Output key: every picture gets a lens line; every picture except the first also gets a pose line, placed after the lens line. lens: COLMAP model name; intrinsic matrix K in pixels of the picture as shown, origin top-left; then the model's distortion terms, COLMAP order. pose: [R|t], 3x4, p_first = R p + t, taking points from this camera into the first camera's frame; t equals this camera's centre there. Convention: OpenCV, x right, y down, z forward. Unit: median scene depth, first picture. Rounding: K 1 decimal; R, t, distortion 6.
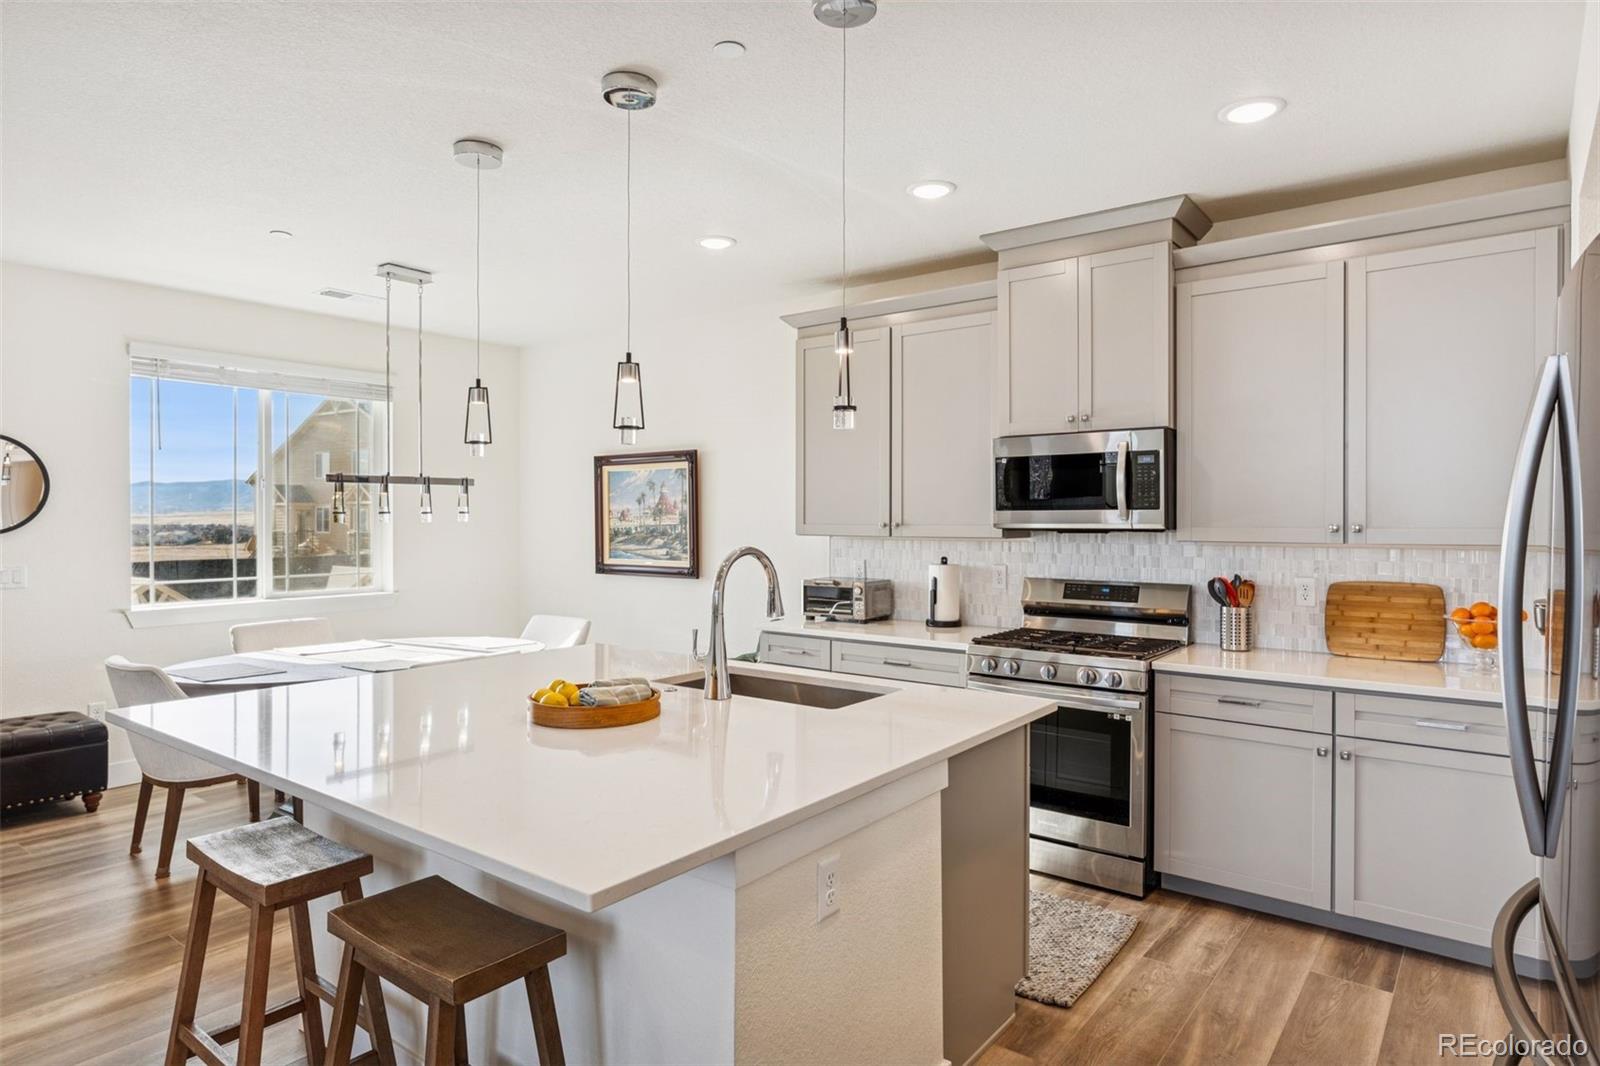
lens RADIAL K [[916.1, 0, 804.4], [0, 916.1, 521.5], [0, 0, 1]] dist [-0.001273, 0.003214]
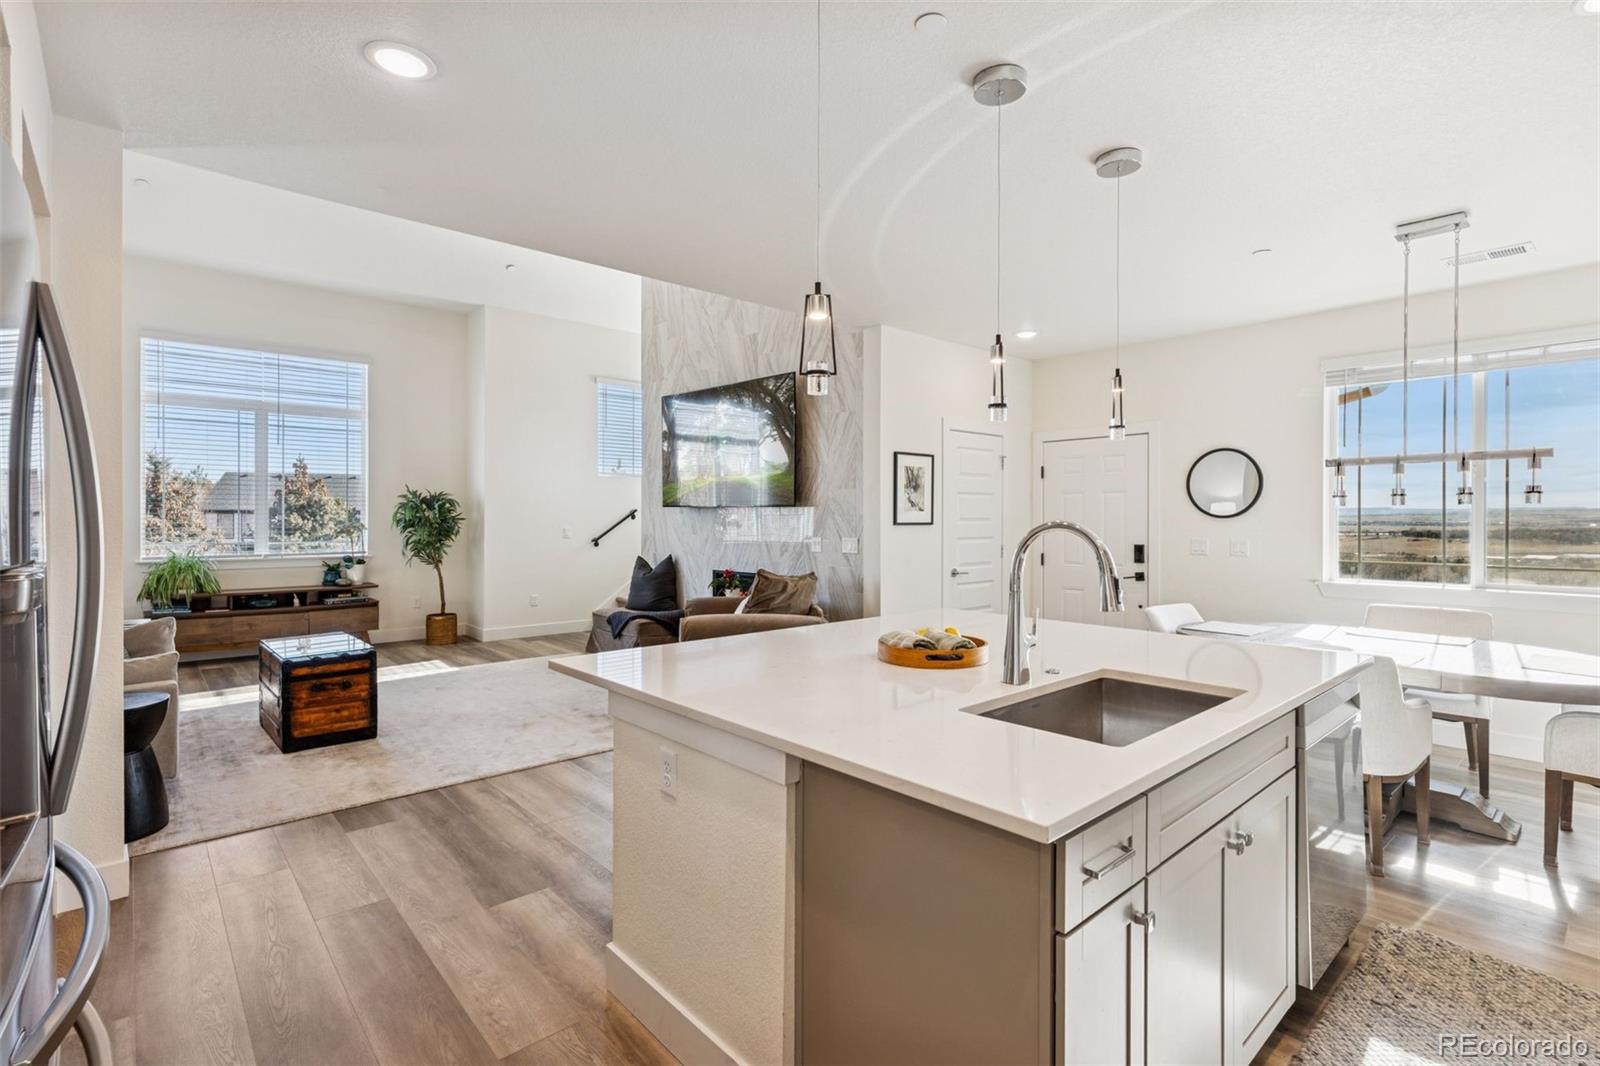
lens RADIAL K [[755.1, 0, 804.3], [0, 755.1, 522.5], [0, 0, 1]] dist [0.000913, 0.001363]
pose [[-0.184092, 0.006278, -0.982889, 0.455194], [-0.005892, 0.999955, 0.007490, 0.017843], [0.982891, 0.007170, -0.184047, 0.609940]]
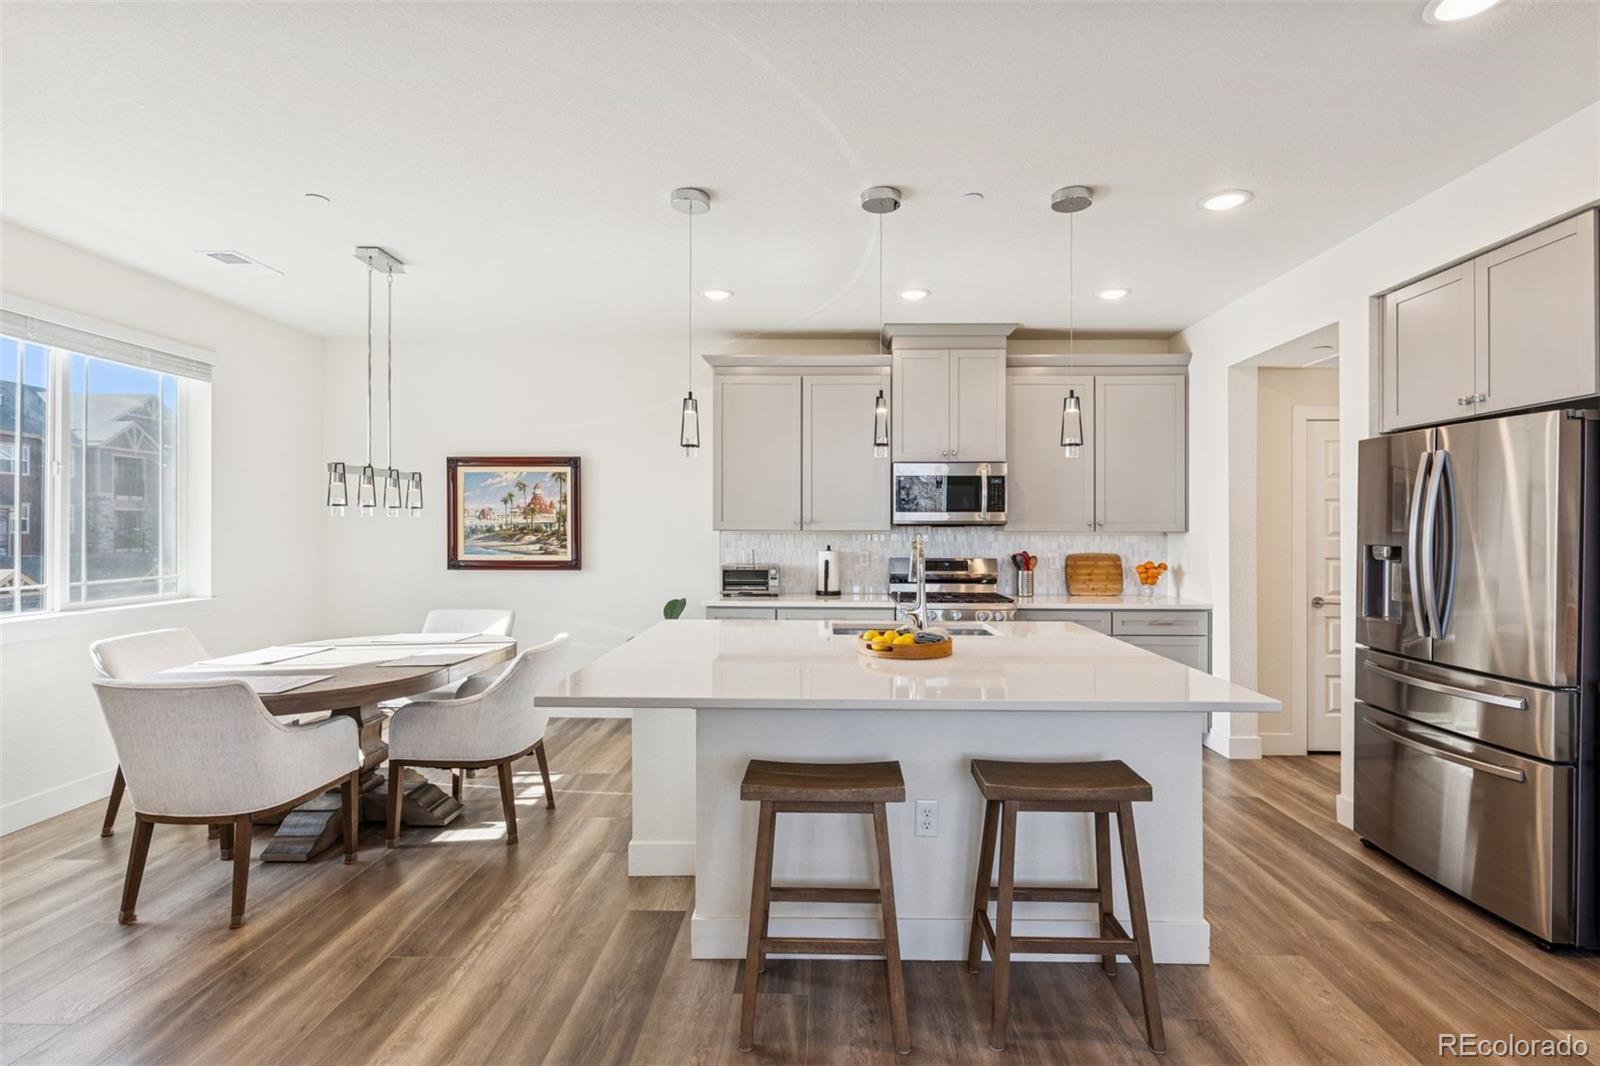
lens RADIAL K [[755.1, 0, 810.2], [0, 755.1, 525.6], [0, 0, 1]] dist [0.000913, 0.001363]
pose [[0.807729, 0.003430, 0.589544, -0.612794], [-0.001096, 0.999990, -0.004316, 0.015477], [-0.589553, 0.002840, 0.807725, 0.100248]]
